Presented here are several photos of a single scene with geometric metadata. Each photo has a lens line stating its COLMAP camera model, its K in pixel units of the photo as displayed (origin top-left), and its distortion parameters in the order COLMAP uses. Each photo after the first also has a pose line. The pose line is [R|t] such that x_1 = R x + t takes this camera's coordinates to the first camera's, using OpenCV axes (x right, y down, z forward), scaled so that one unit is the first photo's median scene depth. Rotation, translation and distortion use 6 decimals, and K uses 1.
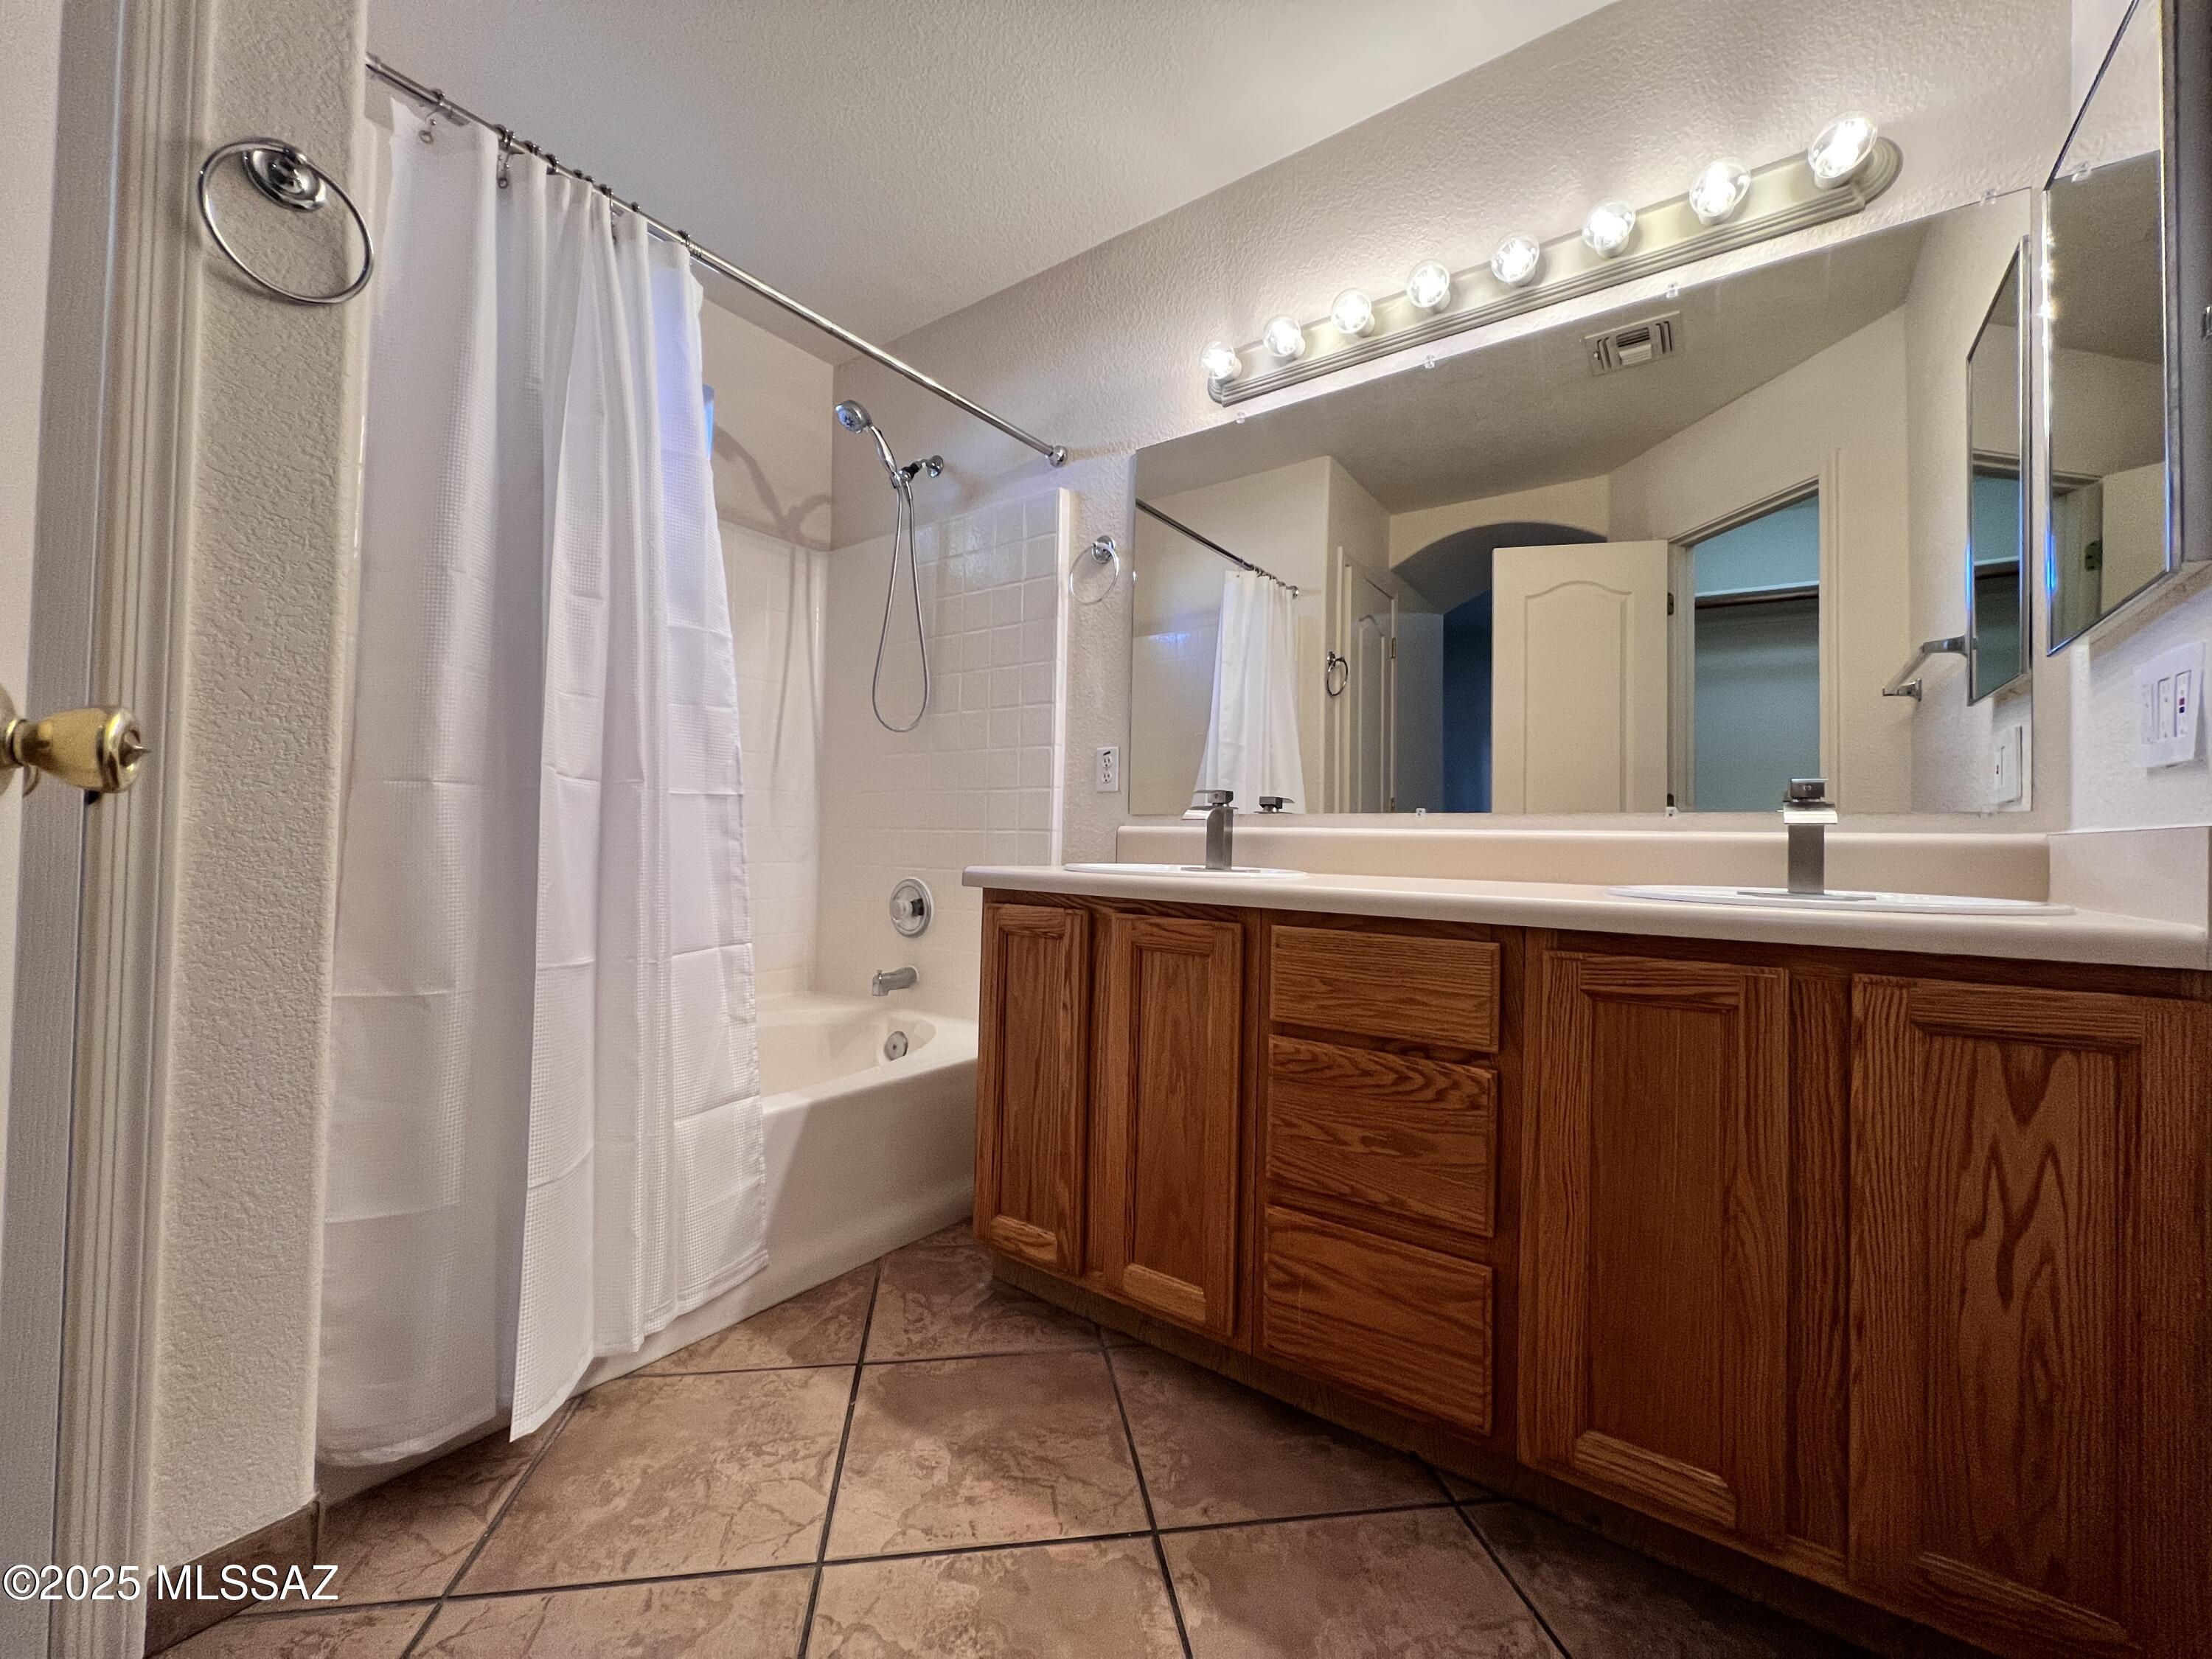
lens RADIAL K [[883.2, 0, 1101.2], [0, 883.2, 824.7], [0, 0, 1]] dist [-0.001033, -0.000324]
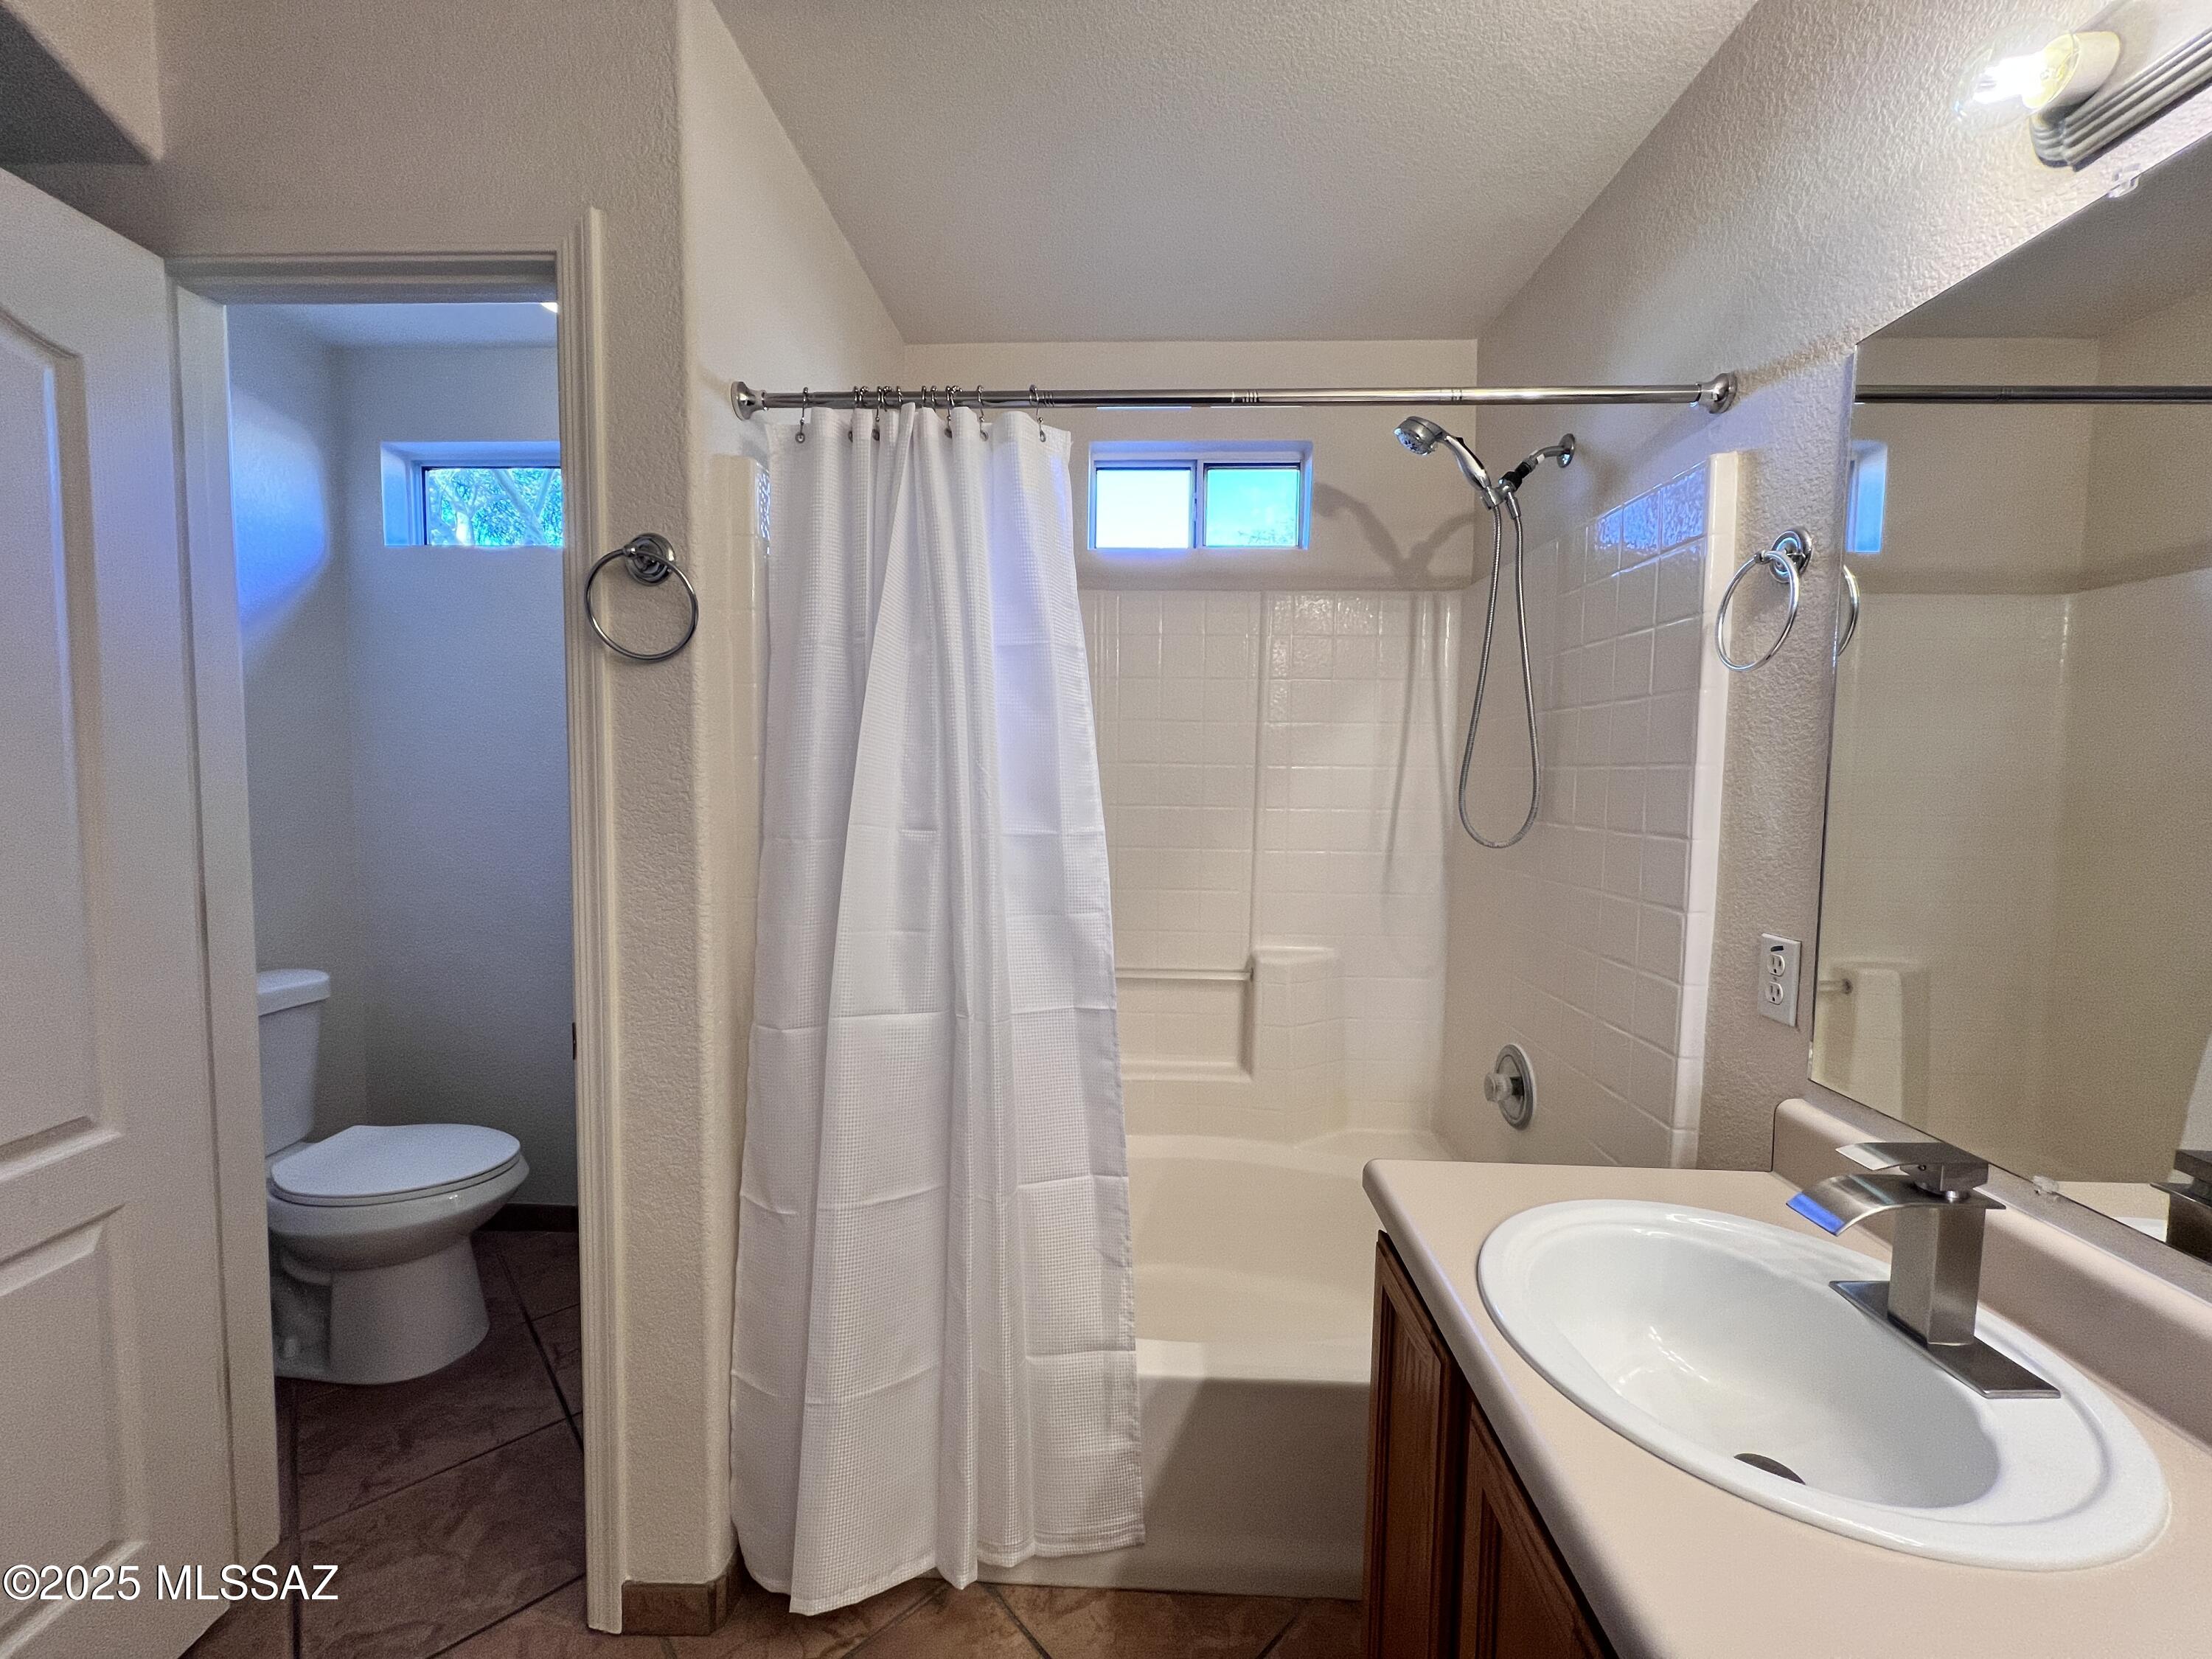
lens RADIAL K [[883.2, 0, 1100.9], [0, 883.2, 824.7], [0, 0, 1]] dist [-0.001033, -0.000324]
pose [[0.558128, 0.036940, -0.828932, 0.216833], [0.015999, 0.998344, 0.055262, -0.191343], [0.829601, -0.044106, 0.556612, 0.370402]]
